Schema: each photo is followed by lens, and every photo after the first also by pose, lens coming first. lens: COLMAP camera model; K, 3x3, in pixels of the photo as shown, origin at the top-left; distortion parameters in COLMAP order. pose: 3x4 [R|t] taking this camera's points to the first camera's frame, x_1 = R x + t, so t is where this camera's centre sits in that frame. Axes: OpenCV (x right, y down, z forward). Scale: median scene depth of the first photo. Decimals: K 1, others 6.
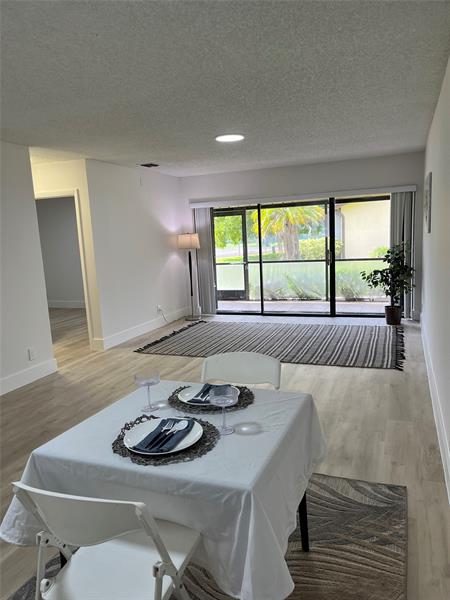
lens RADIAL K [[455.7, 0, 222.9], [0, 455.7, 305.3], [0, 0, 1]] dist [0.053799, -0.080102]
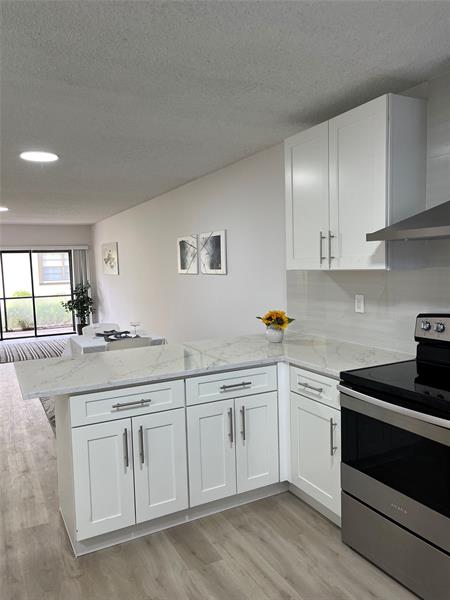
lens RADIAL K [[455.7, 0, 224.9], [0, 455.7, 302.2], [0, 0, 1]] dist [0.053799, -0.080102]
pose [[0.654170, -0.030055, 0.755750, -0.455492], [0.114918, 0.991559, -0.060039, 0.075323], [-0.747566, 0.126125, 0.652102, -0.340366]]
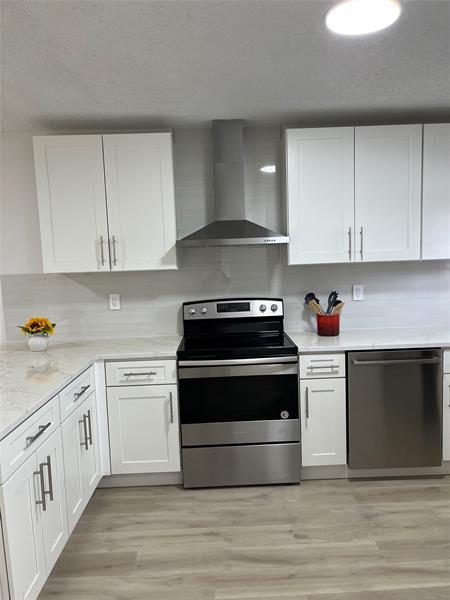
lens RADIAL K [[455.7, 0, 225.0], [0, 455.7, 304.1], [0, 0, 1]] dist [0.053799, -0.080102]
pose [[-0.380486, -0.022709, 0.924508, -0.547904], [0.201601, 0.973618, 0.106886, 0.037224], [-0.902545, 0.227050, -0.365870, -0.065387]]
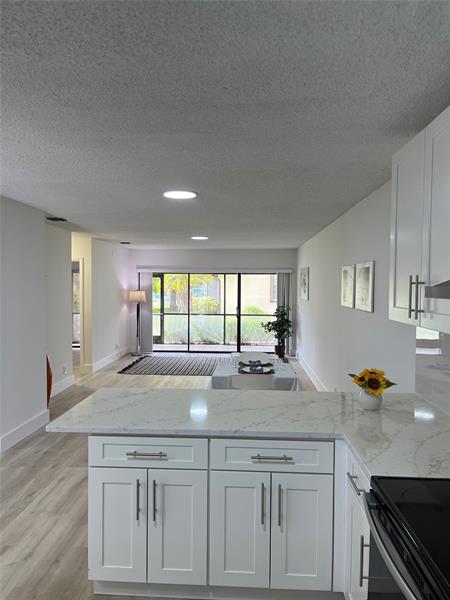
lens RADIAL K [[455.7, 0, 224.0], [0, 455.7, 301.3], [0, 0, 1]] dist [0.053799, -0.080102]
pose [[0.947273, 0.046883, 0.316979, -0.297058], [-0.005550, 0.991491, -0.130060, 0.055185], [-0.320379, 0.121443, 0.939473, -0.395055]]
